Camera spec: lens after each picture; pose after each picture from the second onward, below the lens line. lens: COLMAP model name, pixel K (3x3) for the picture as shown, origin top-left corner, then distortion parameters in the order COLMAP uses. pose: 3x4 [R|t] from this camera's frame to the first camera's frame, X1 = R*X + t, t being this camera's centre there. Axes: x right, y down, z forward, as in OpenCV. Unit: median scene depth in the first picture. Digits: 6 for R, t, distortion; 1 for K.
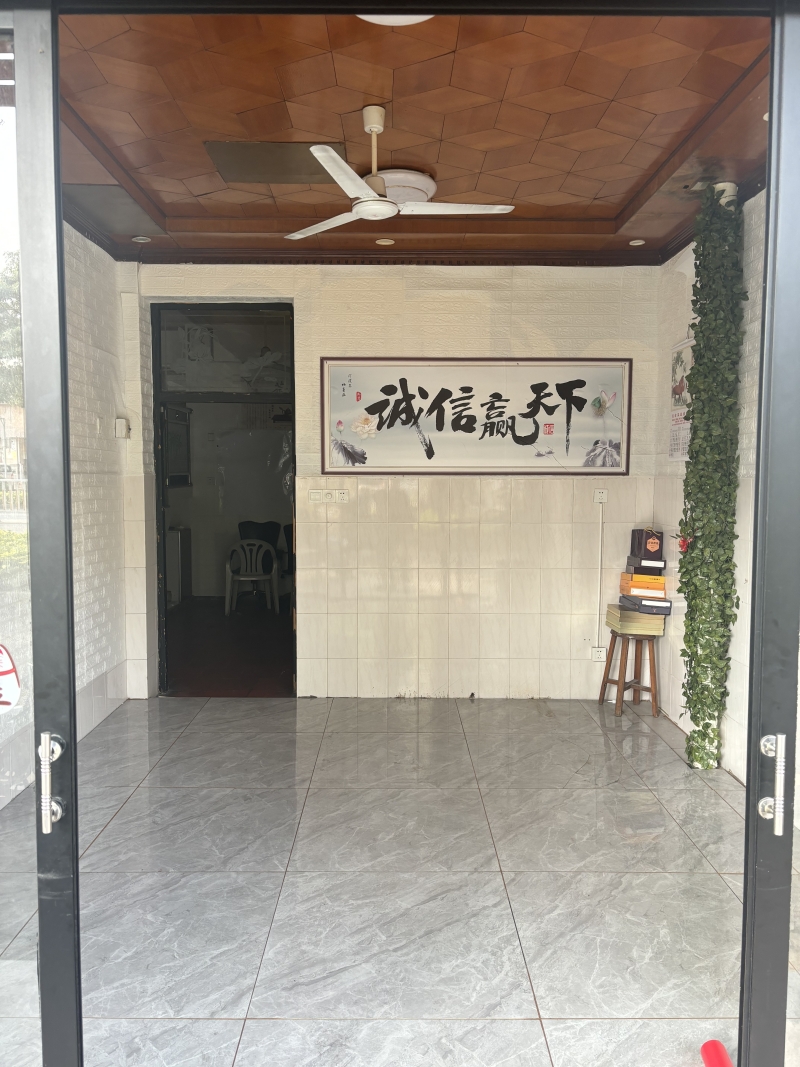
lens RADIAL K [[784.4, 0, 400.6], [0, 784.4, 535.3], [0, 0, 1]] dist [0.010157, -0.028683]
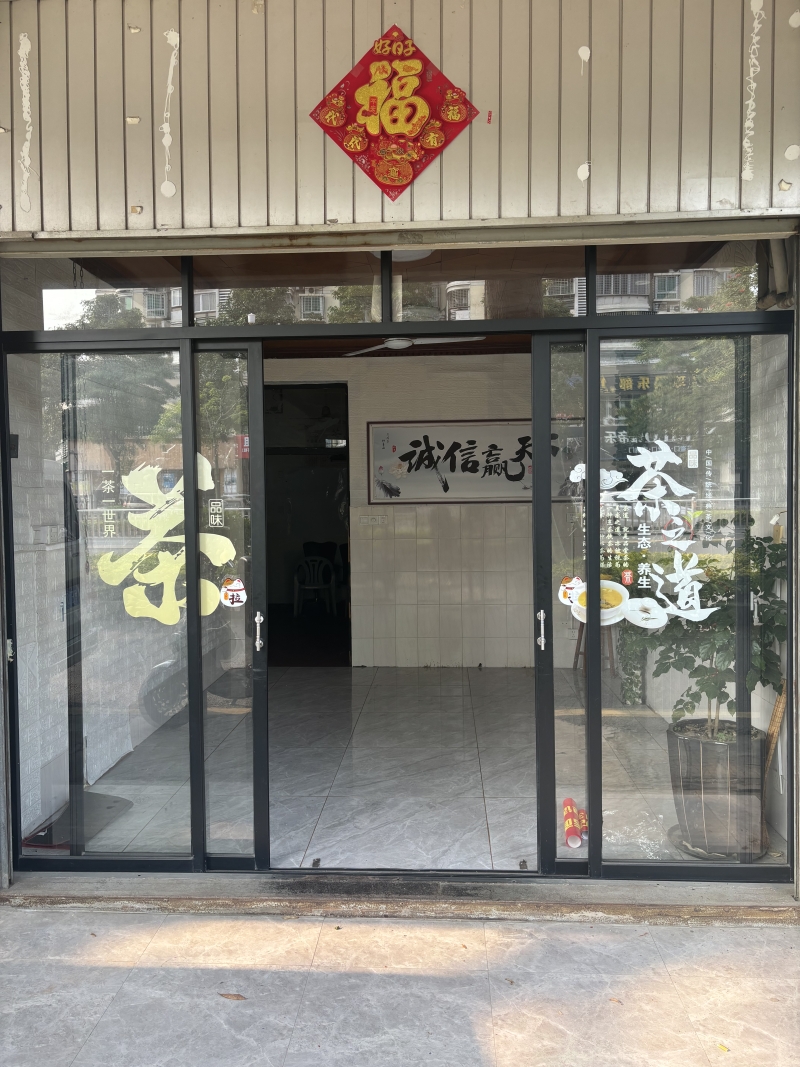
lens RADIAL K [[784.4, 0, 402.5], [0, 784.4, 537.1], [0, 0, 1]] dist [0.010157, -0.028683]
pose [[0.997945, -0.011159, -0.063096, 0.047913], [0.009383, 0.999553, -0.028370, 0.020800], [0.063384, 0.027720, 0.997604, -0.392976]]
